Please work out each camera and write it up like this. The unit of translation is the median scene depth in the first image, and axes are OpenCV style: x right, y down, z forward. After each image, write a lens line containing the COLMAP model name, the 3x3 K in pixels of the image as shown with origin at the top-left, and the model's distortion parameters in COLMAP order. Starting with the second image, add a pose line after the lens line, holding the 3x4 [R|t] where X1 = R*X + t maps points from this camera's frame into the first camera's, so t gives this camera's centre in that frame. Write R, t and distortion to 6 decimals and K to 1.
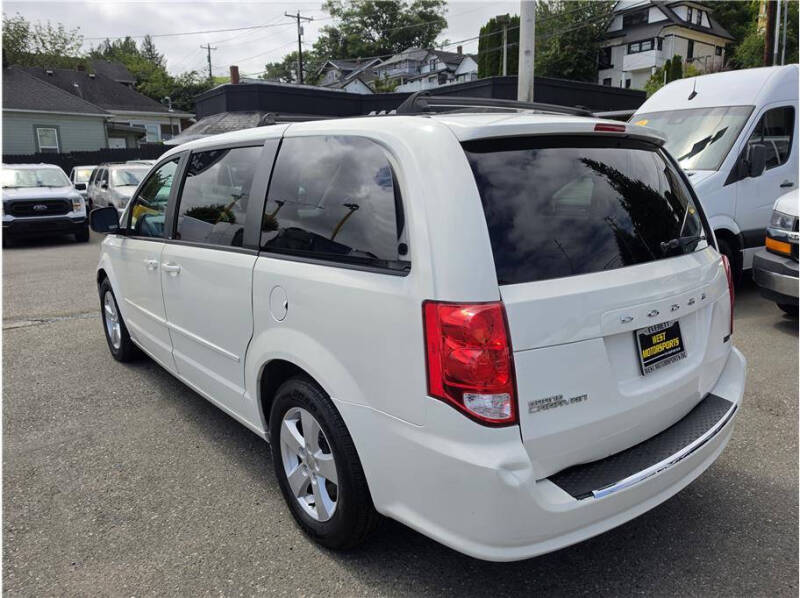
lens RADIAL K [[588.2, 0, 401.6], [0, 588.2, 302.5], [0, 0, 1]] dist [0.071883, -0.094997]
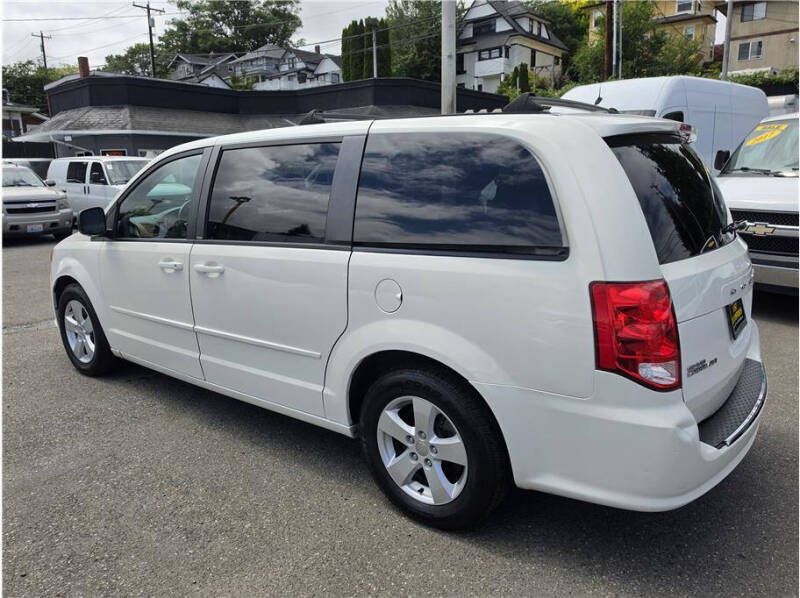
lens RADIAL K [[587.0, 0, 393.0], [0, 587.0, 294.6], [0, 0, 1]] dist [0.070108, -0.090858]
pose [[0.974932, -0.049761, 0.216865, -0.023804], [0.052045, 0.998633, -0.004828, 0.000235], [-0.216329, 0.015993, 0.976190, 0.000351]]
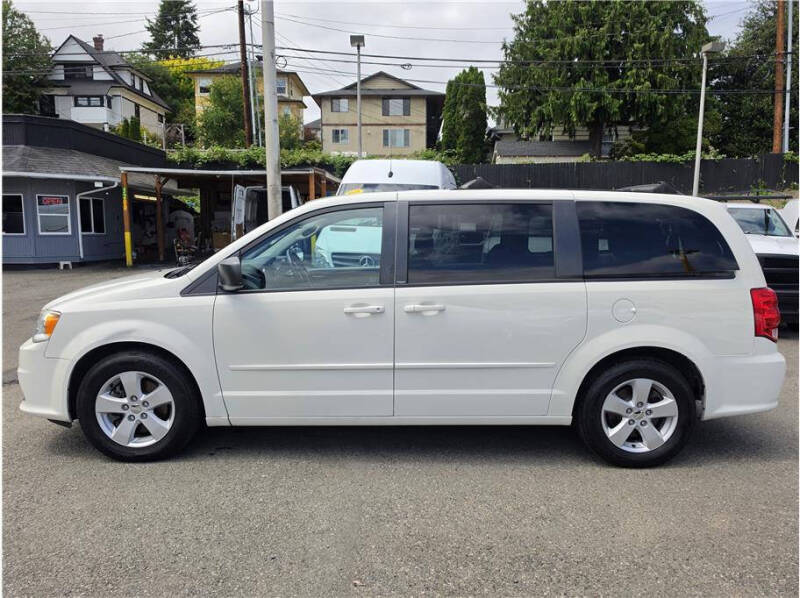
lens RADIAL K [[588.2, 0, 401.6], [0, 588.2, 302.5], [0, 0, 1]] dist [0.071883, -0.094997]
pose [[0.606537, -0.081096, 0.790908, -0.097409], [0.151290, 0.988380, -0.014678, -0.004650], [-0.780528, 0.128559, 0.611759, 0.029561]]
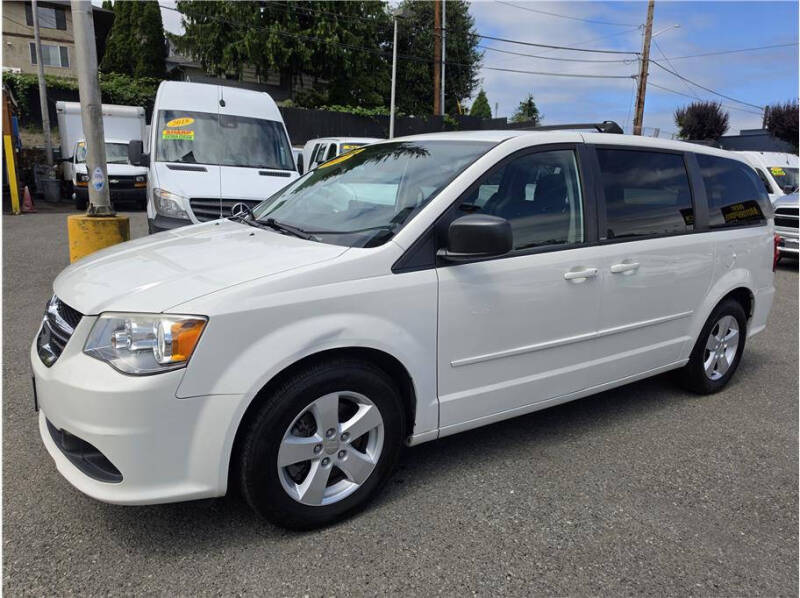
lens RADIAL K [[556.9, 0, 400.0], [0, 556.9, 299.0], [0, 0, 1]] dist [0.063000, -0.078635]
pose [[0.064397, -0.194194, 0.978847, -0.103077], [0.174882, 0.967900, 0.180517, -0.018644], [-0.982481, 0.159558, 0.096291, 0.099830]]
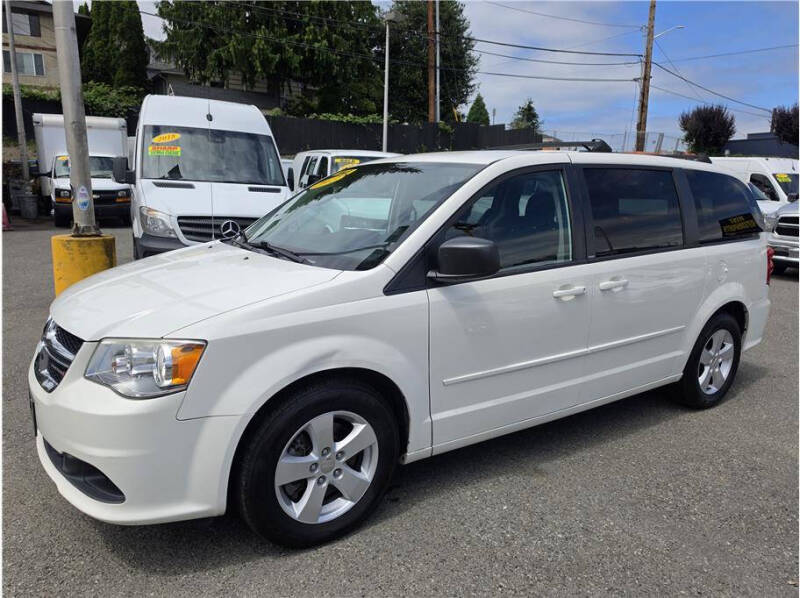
lens RADIAL K [[587.3, 0, 404.2], [0, 587.3, 306.5], [0, 0, 1]] dist [0.072446, -0.089212]
pose [[0.049001, -0.182488, 0.981986, -0.107502], [0.186709, 0.967510, 0.170481, -0.019992], [-0.981192, 0.174992, 0.081481, 0.098808]]
